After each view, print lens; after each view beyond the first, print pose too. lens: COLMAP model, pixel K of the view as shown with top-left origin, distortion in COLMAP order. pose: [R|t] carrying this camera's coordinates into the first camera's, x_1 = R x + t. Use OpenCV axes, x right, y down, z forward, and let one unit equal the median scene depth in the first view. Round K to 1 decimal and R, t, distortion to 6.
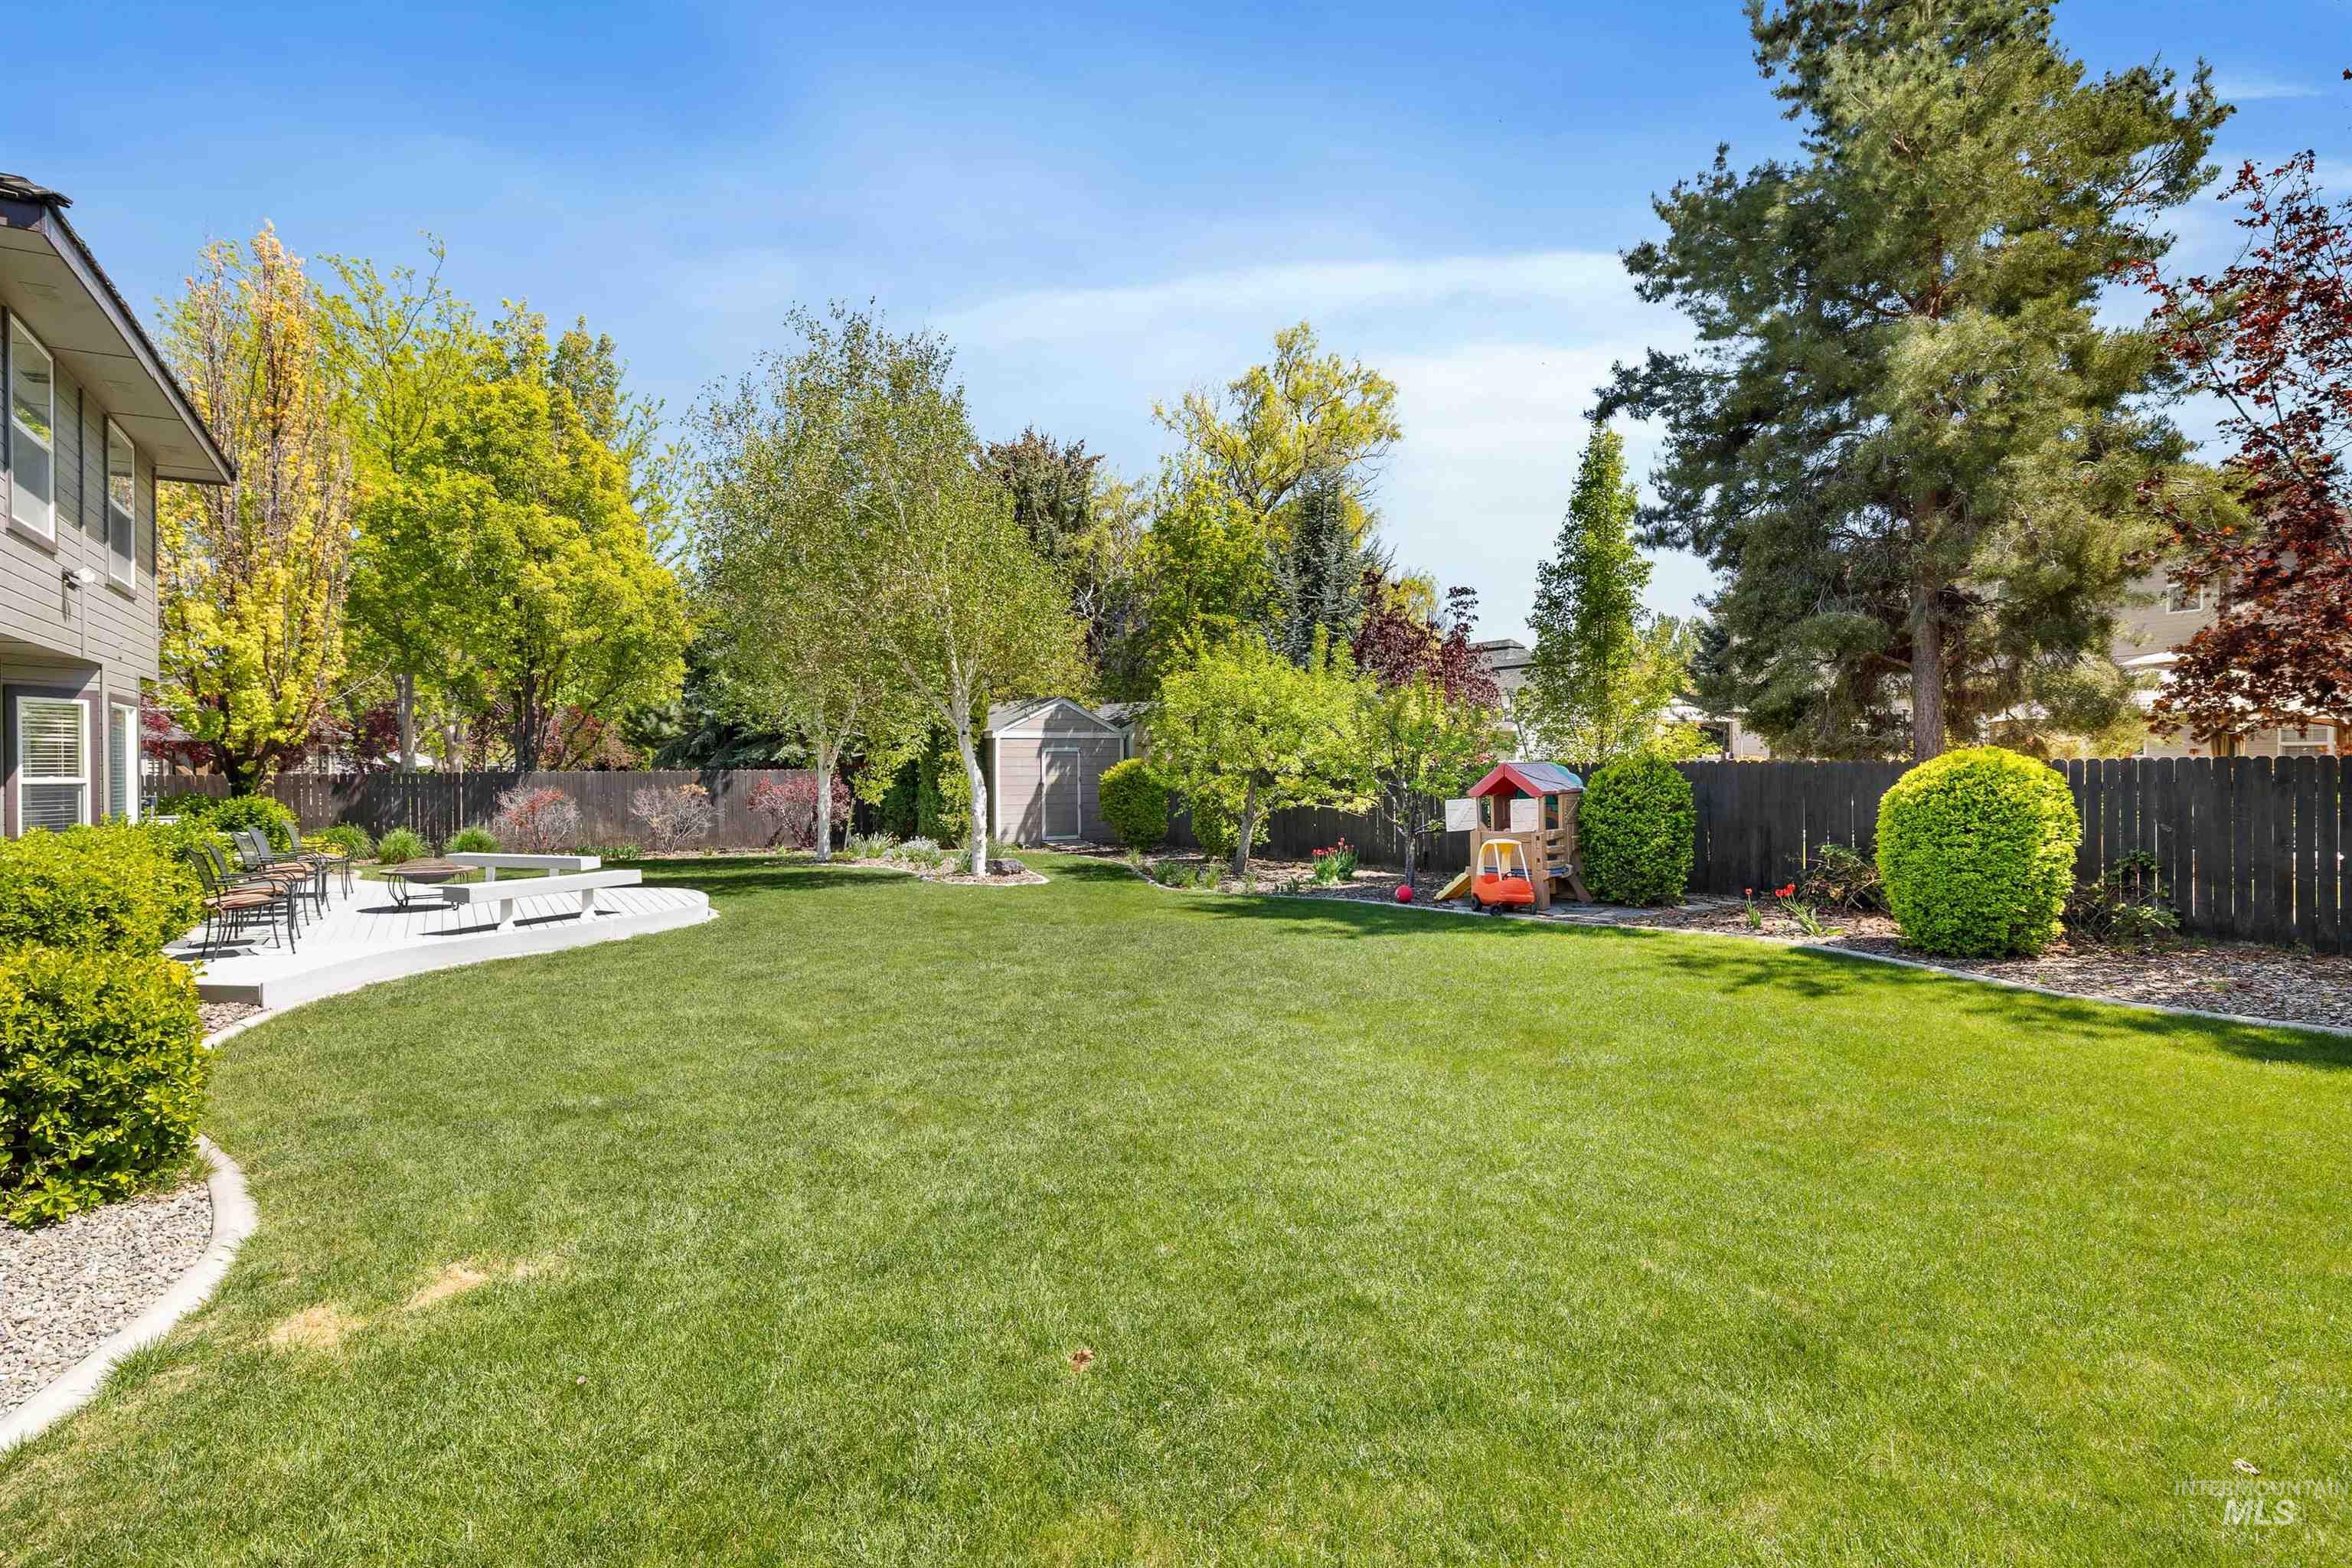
lens RADIAL K [[1248.8, 0, 1176.0], [0, 1248.8, 784.0], [0, 0, 1]] dist [-0.003573, -0.001199]
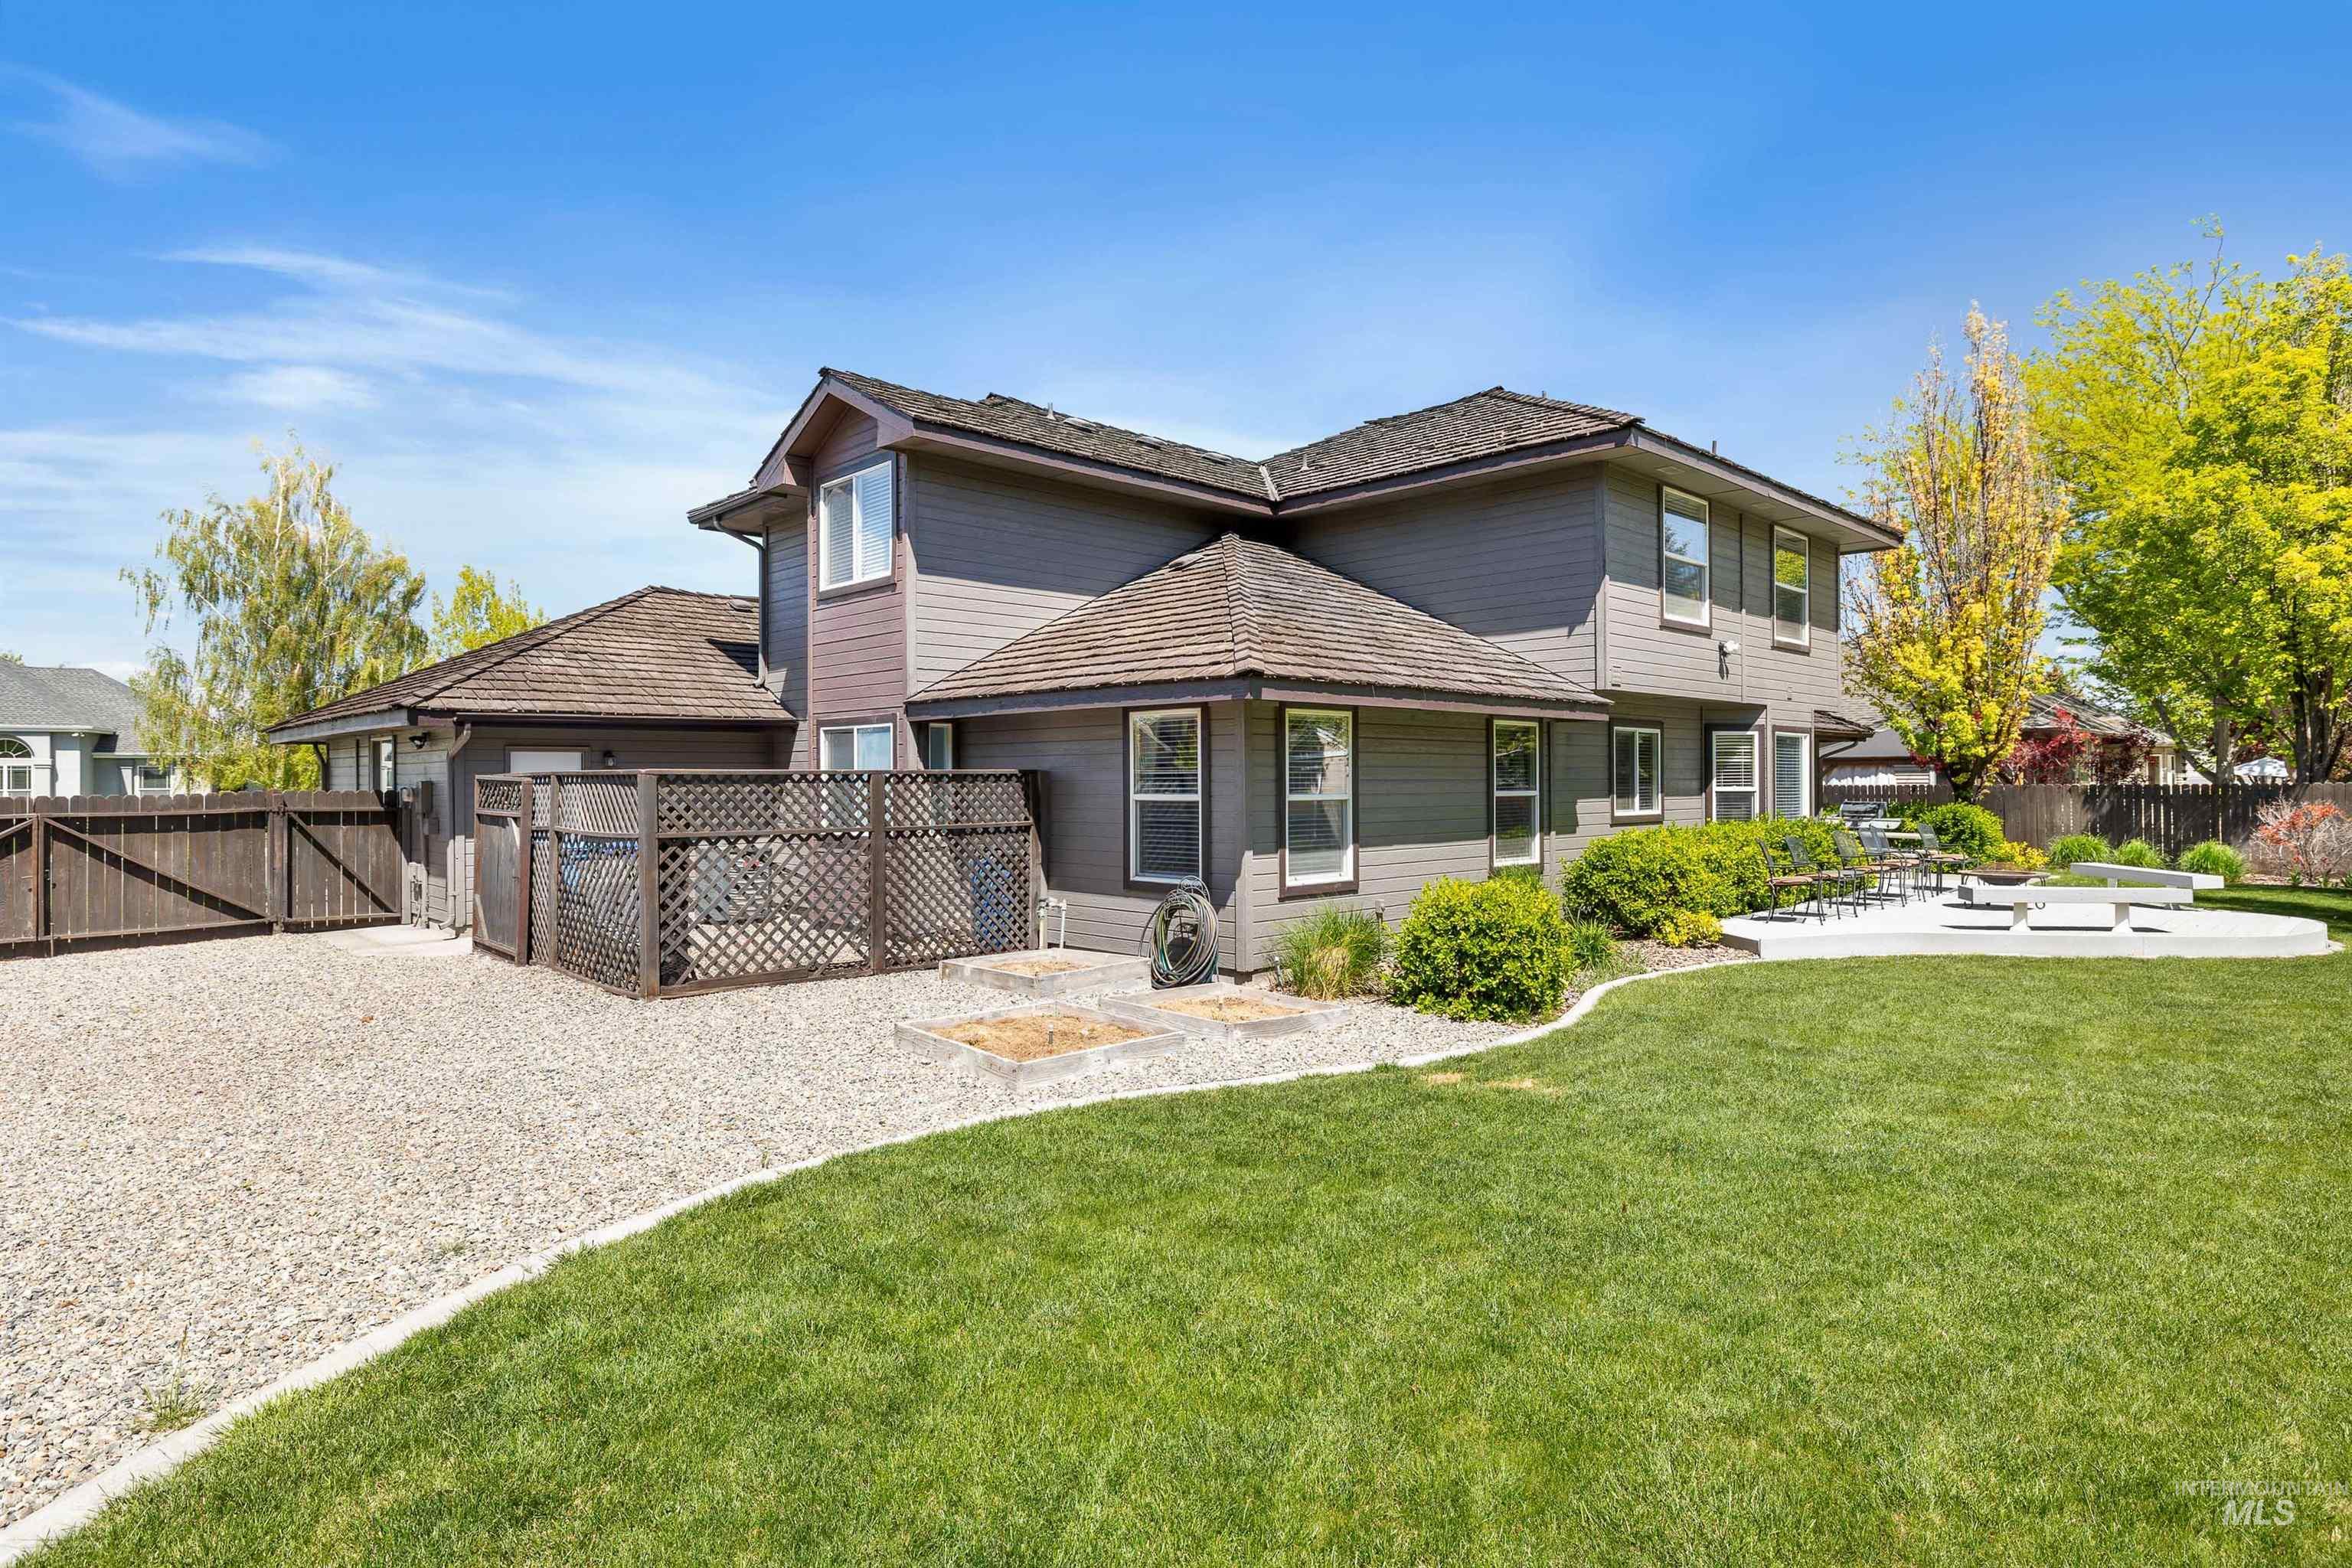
lens RADIAL K [[1248.8, 0, 1176.0], [0, 1248.8, 784.0], [0, 0, 1]] dist [-0.003573, -0.001199]
pose [[0.215506, 0.004584, -0.976492, 0.234192], [-0.011714, 0.999929, 0.002109, -0.002565], [0.976432, 0.010984, 0.215545, 0.040645]]
